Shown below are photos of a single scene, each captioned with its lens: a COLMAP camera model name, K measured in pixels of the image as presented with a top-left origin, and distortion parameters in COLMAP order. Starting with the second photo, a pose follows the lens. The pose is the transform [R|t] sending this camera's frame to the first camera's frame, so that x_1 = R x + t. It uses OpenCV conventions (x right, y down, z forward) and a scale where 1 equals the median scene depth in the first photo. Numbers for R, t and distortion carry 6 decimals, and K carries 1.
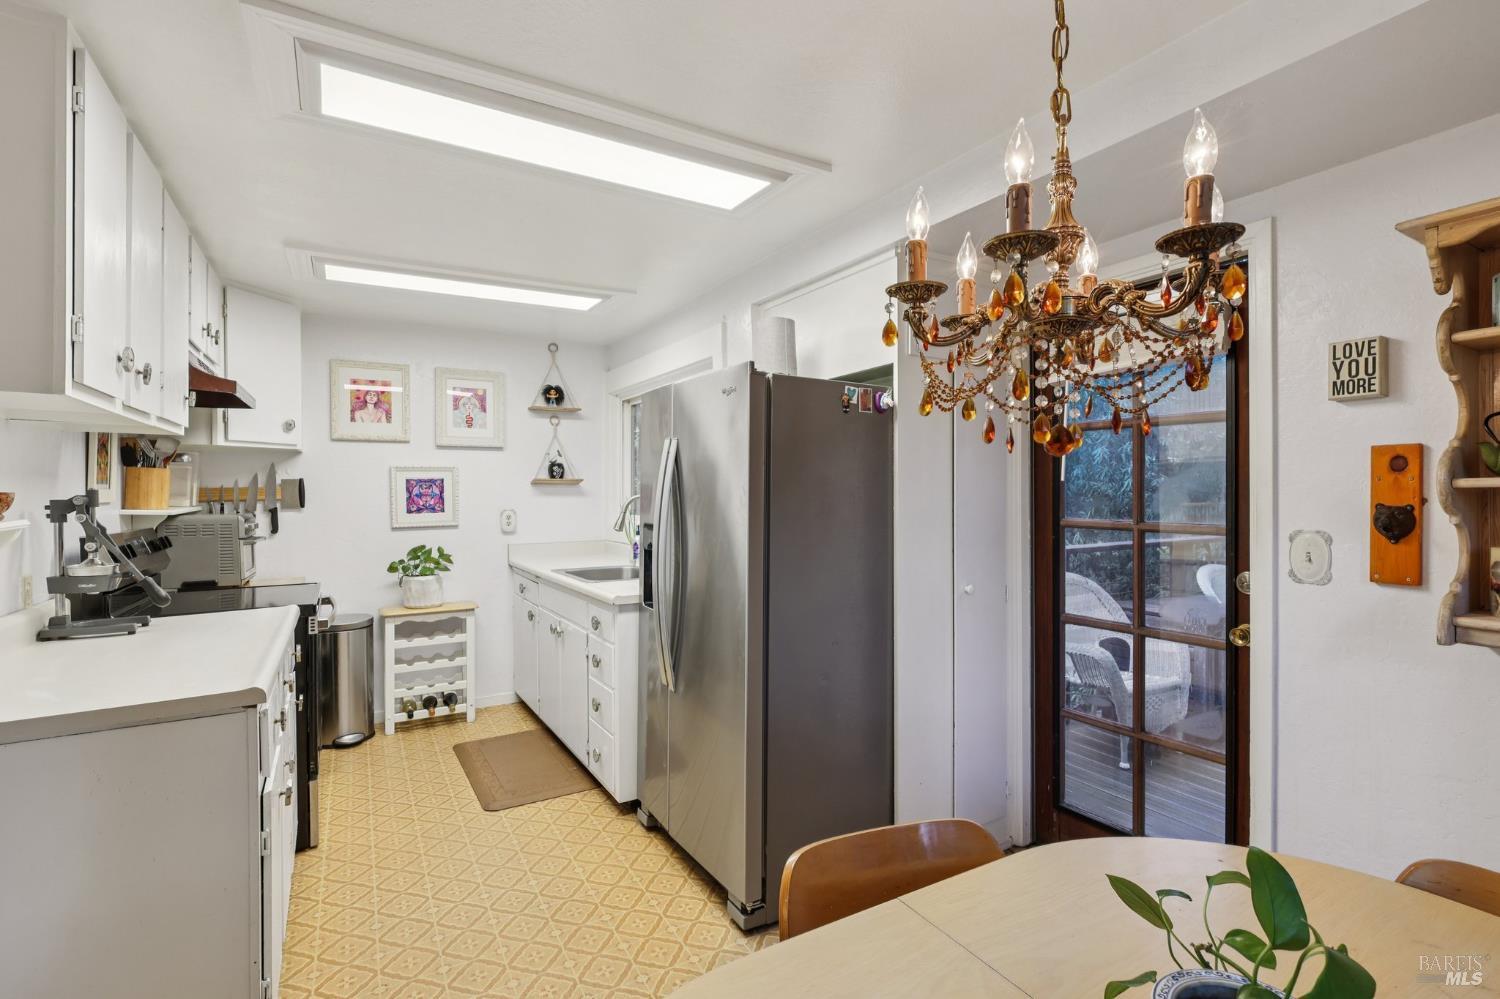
lens RADIAL K [[697.9, 0, 746.4], [0, 697.9, 498.8], [0, 0, 1]] dist [-0.001729, 0.002924]
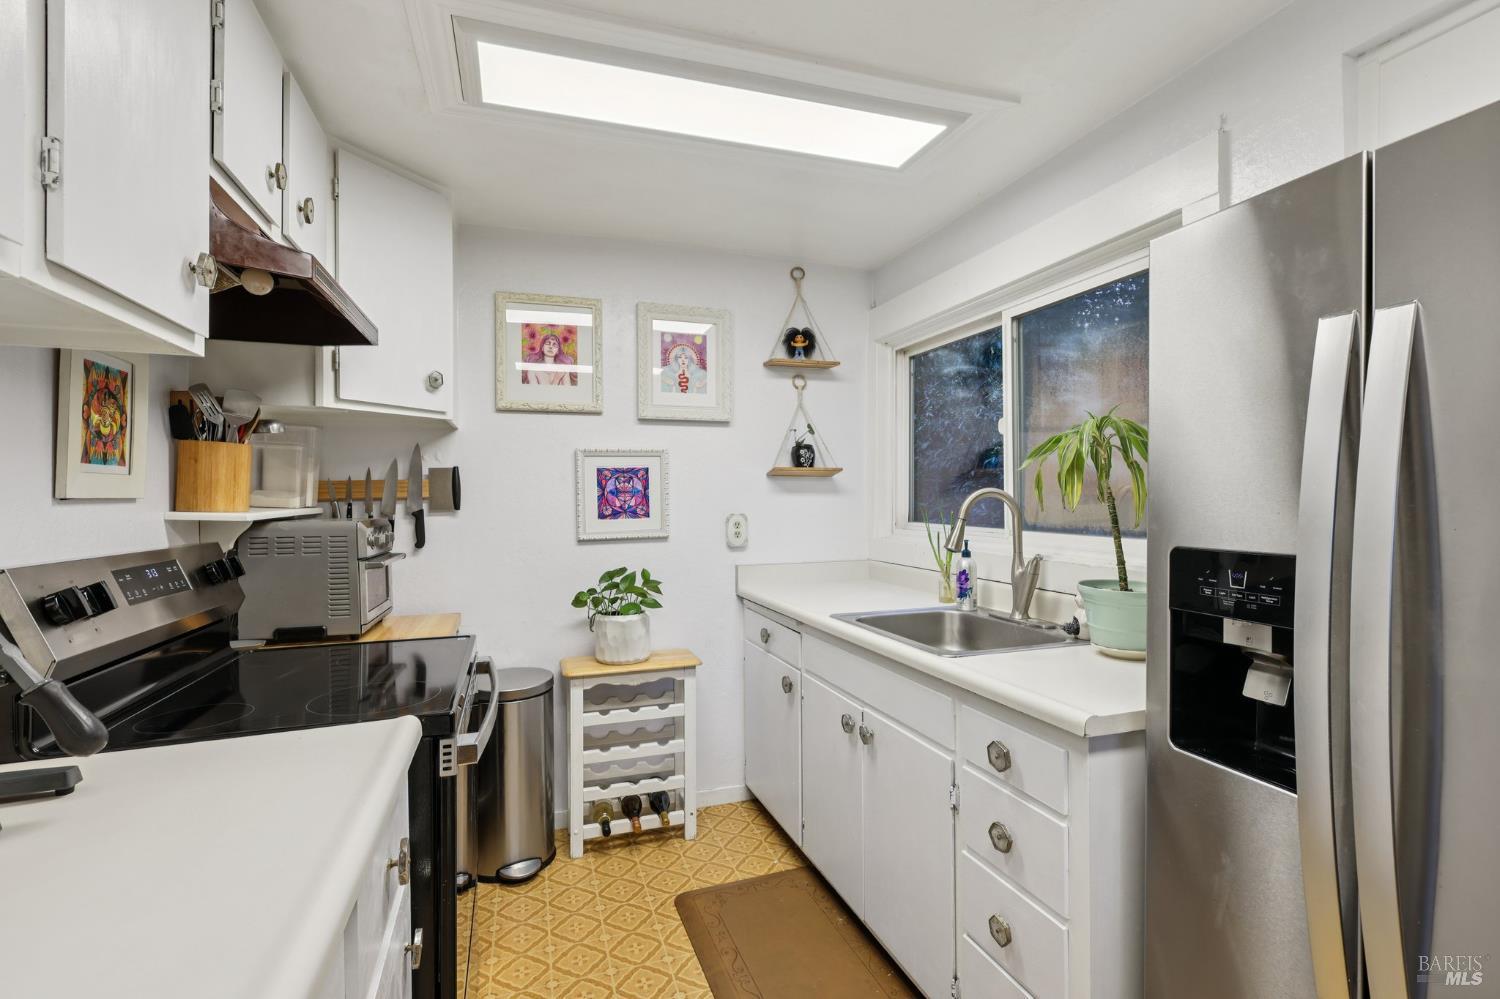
lens RADIAL K [[697.9, 0, 747.7], [0, 697.9, 500.9], [0, 0, 1]] dist [-0.001729, 0.002924]
pose [[0.978803, -0.001530, -0.204798, -0.216450], [0.000658, 0.999990, -0.004323, 0.006841], [0.204803, 0.004096, 0.978795, 0.385398]]
